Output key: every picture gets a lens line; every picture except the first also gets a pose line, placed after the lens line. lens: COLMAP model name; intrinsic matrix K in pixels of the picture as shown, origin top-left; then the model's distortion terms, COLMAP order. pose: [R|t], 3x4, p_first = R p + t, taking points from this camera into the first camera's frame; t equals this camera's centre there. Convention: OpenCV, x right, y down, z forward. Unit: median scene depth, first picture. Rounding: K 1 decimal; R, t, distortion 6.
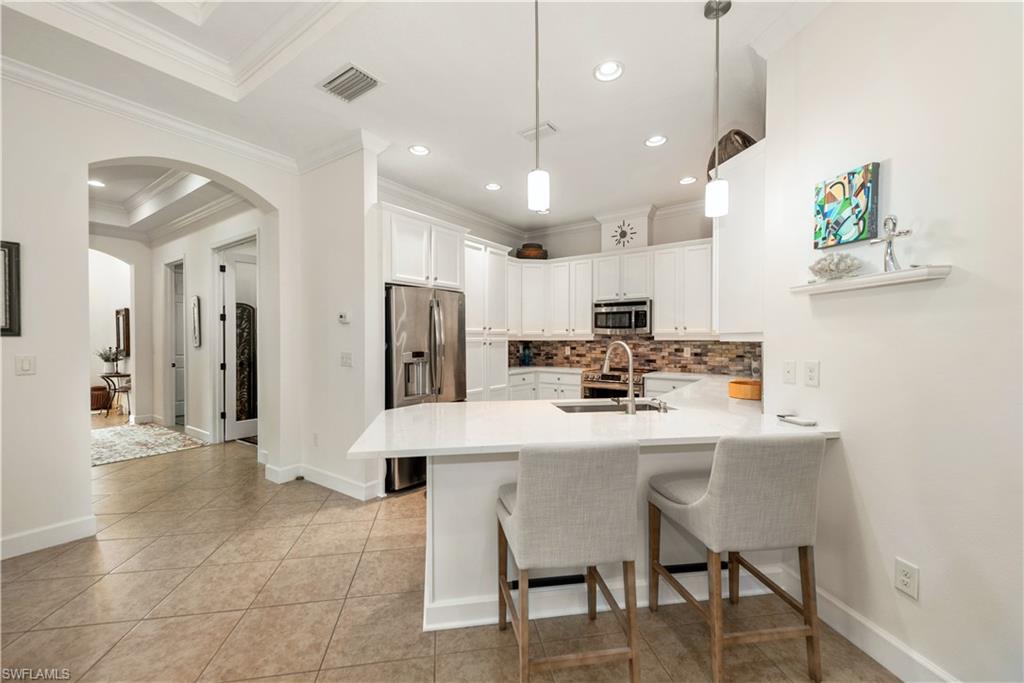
lens RADIAL K [[411.4, 0, 519.4], [0, 411.4, 345.7], [0, 0, 1]] dist [0.011604, -0.001664]
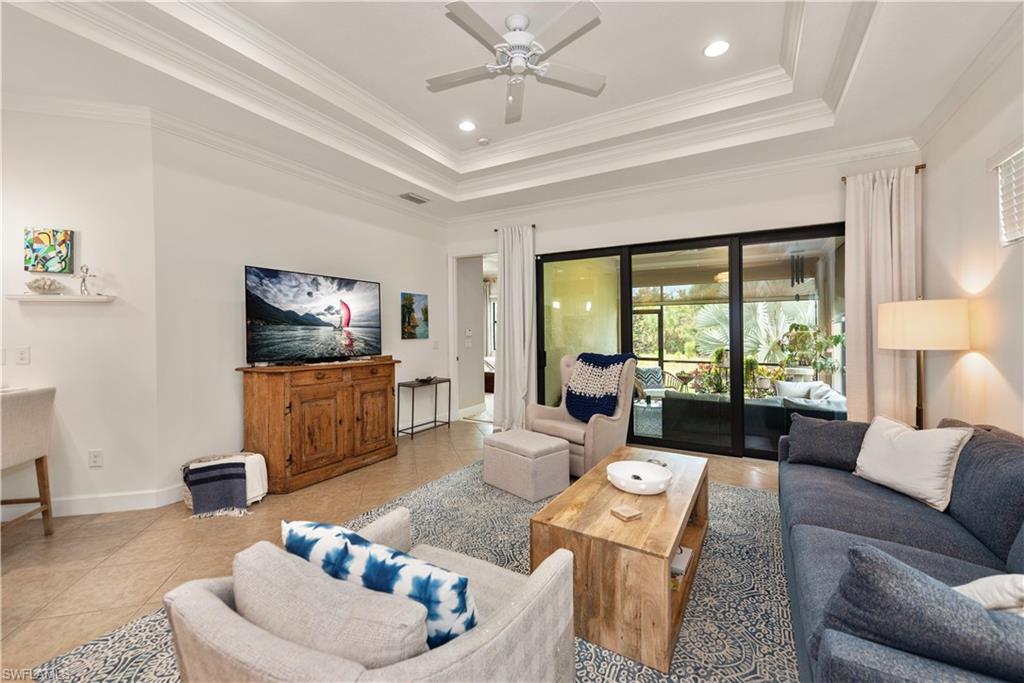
lens RADIAL K [[411.4, 0, 498.3], [0, 411.4, 333.4], [0, 0, 1]] dist [0.011604, -0.001664]
pose [[-0.084902, 0.002578, 0.996386, -0.338407], [0.018835, 0.999822, -0.000982, 0.008774], [-0.996211, 0.018683, -0.084935, -0.205641]]
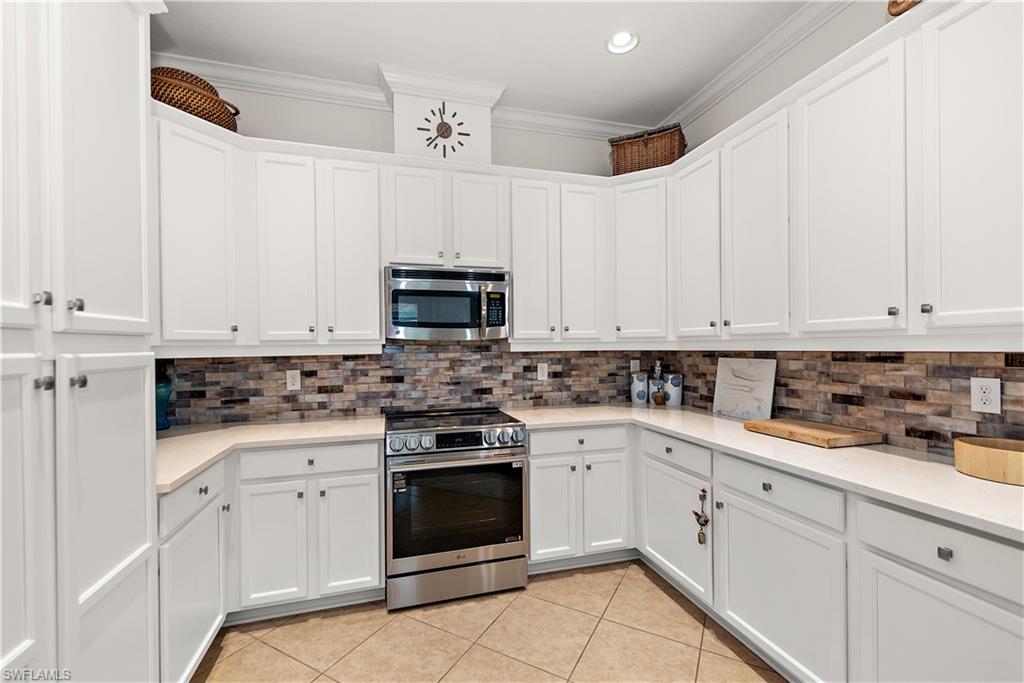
lens RADIAL K [[438.6, 0, 515.7], [0, 438.6, 348.5], [0, 0, 1]] dist [0.000902, 0.000008]
pose [[0.622176, -0.008647, 0.782830, -0.099653], [0.021481, 0.999751, -0.006029, -0.013916], [-0.782583, 0.020567, 0.622206, 0.653509]]
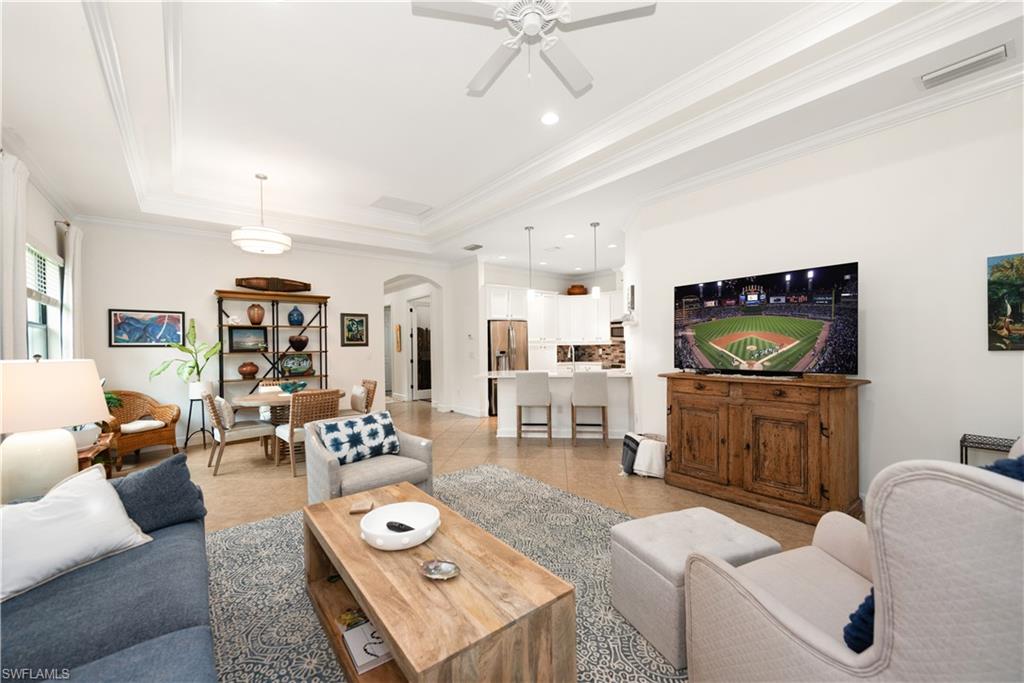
lens RADIAL K [[411.4, 0, 526.2], [0, 411.4, 349.0], [0, 0, 1]] dist [0.011604, -0.001664]
pose [[0.964281, -0.012375, -0.264591, 0.307235], [0.010991, 0.999917, -0.006708, 0.013434], [0.264652, 0.003560, 0.964337, -0.721106]]
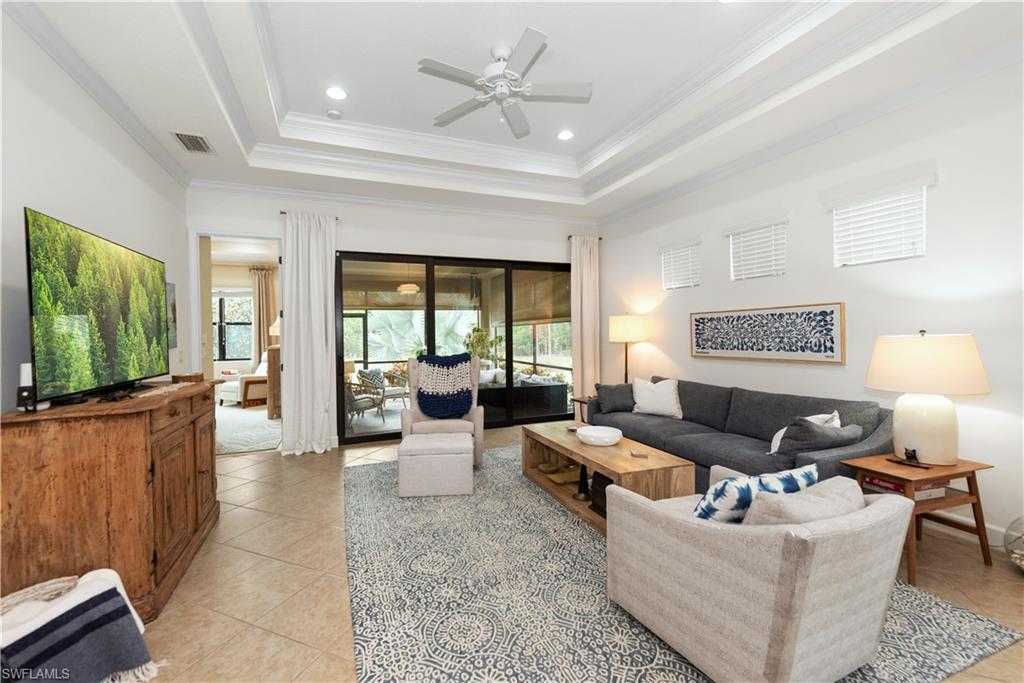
lens RADIAL K [[411.4, 0, 502.2], [0, 411.4, 338.3], [0, 0, 1]] dist [0.011604, -0.001664]
pose [[-0.833077, 0.007637, 0.553105, -0.132589], [0.025456, 0.999375, 0.024542, -0.002981], [-0.552572, 0.034525, -0.832750, 0.216239]]
